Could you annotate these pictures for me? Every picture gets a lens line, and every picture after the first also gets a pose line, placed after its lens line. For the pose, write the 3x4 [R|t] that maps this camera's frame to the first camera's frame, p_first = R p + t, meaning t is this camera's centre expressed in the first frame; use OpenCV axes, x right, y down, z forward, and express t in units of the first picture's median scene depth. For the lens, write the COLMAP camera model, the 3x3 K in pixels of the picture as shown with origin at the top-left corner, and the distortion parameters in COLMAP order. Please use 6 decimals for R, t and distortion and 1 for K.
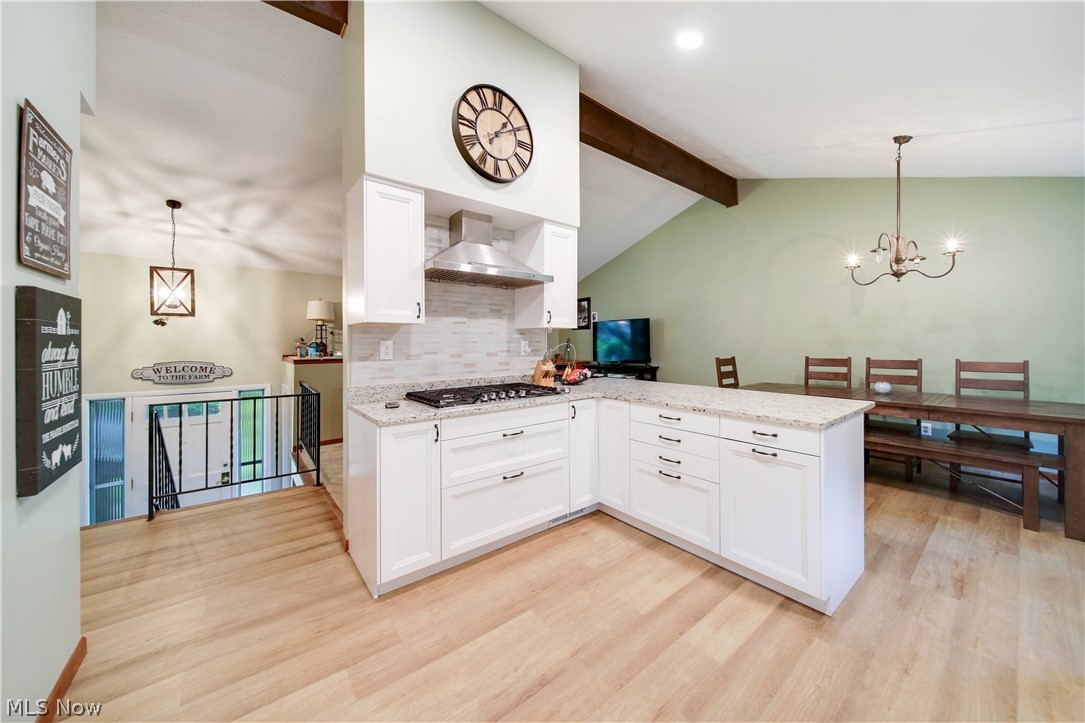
lens RADIAL K [[384.4, 0, 548.3], [0, 384.4, 344.3], [0, 0, 1]] dist [-0.003303, -0.000164]
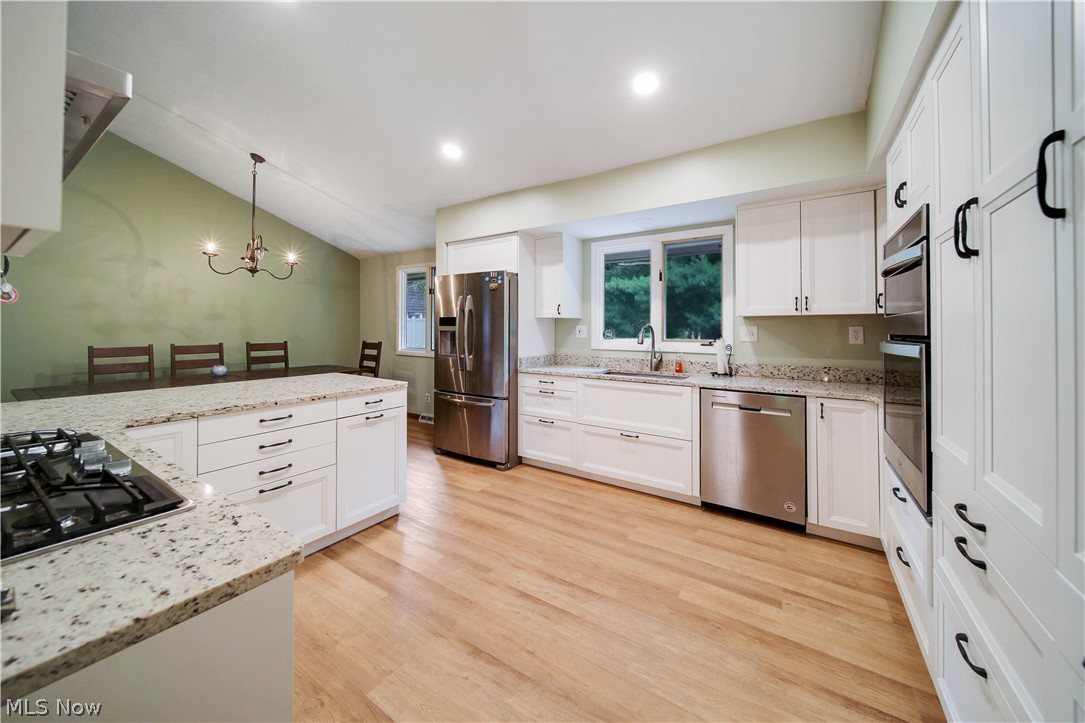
lens RADIAL K [[384.4, 0, 546.9], [0, 384.4, 323.5], [0, 0, 1]] dist [-0.003303, -0.000164]
pose [[-0.310117, 0.015251, 0.950576, -0.560085], [0.000107, 0.999872, -0.016007, -0.002169], [-0.950699, -0.004862, -0.310079, 0.590254]]
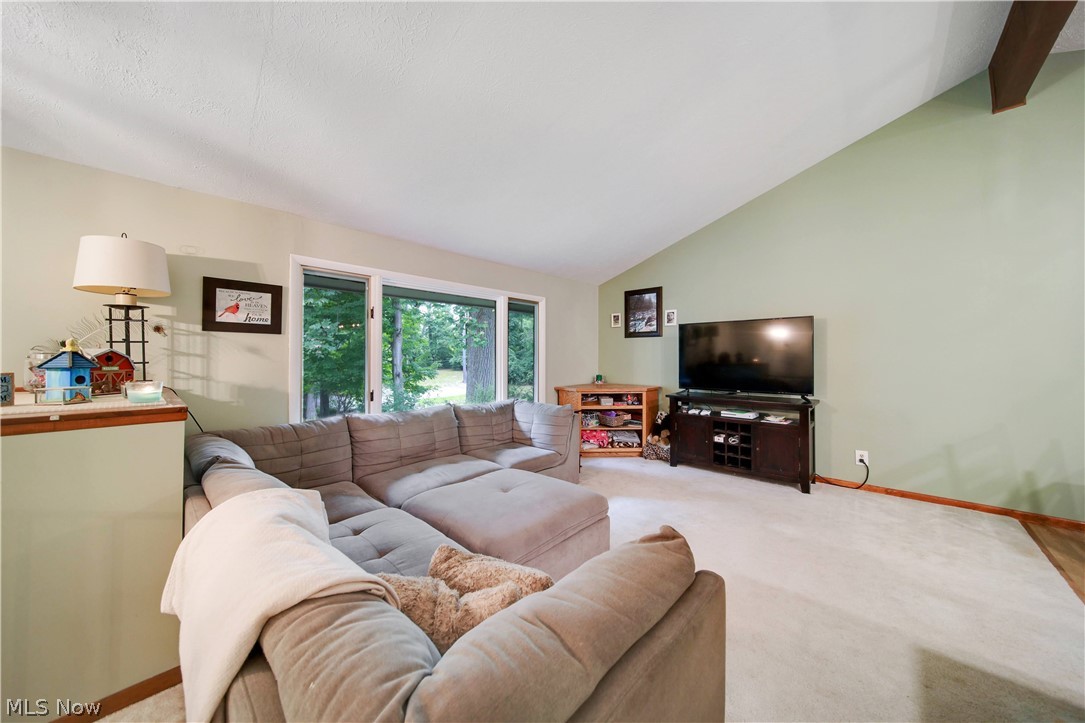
lens RADIAL K [[384.4, 0, 546.0], [0, 384.4, 357.4], [0, 0, 1]] dist [-0.003303, -0.000164]
pose [[0.990718, 0.010395, 0.135538, -0.468120], [-0.010292, 0.999946, -0.001459, -0.008946], [-0.135546, 0.000051, 0.990771, 1.129811]]
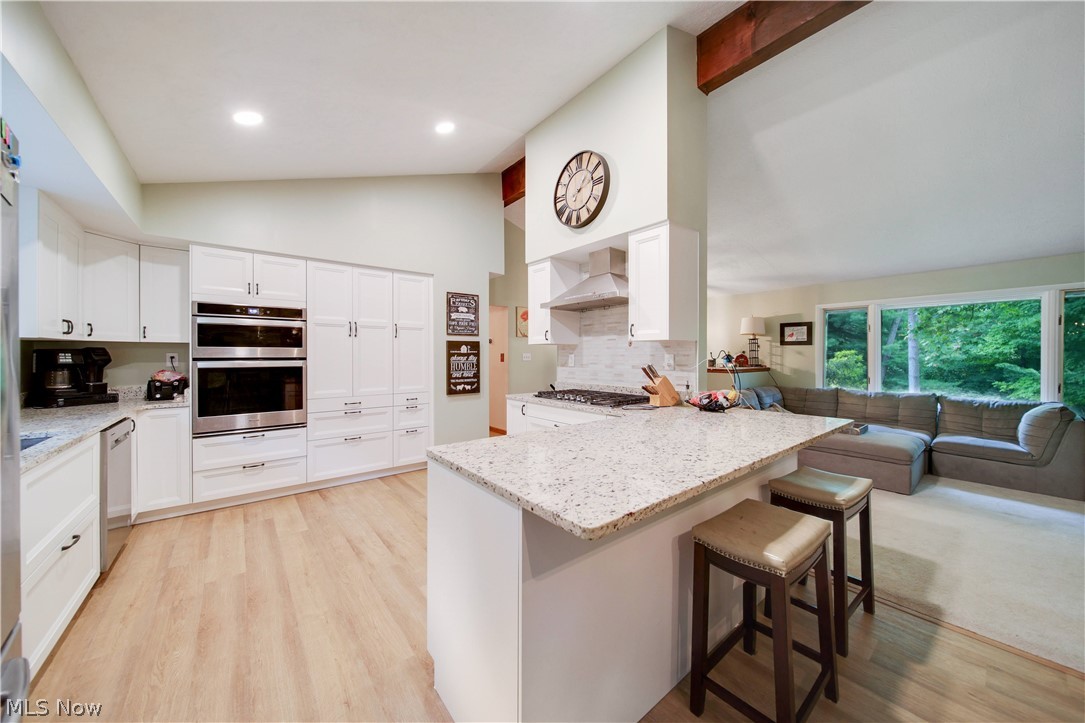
lens RADIAL K [[384.4, 0, 542.6], [0, 384.4, 357.0], [0, 0, 1]] dist [-0.003303, -0.000164]
pose [[-0.006955, 0.009723, -0.999929, 1.000455], [-0.005435, 0.999938, 0.009761, -0.011460], [0.999961, 0.005503, -0.006901, 0.792079]]
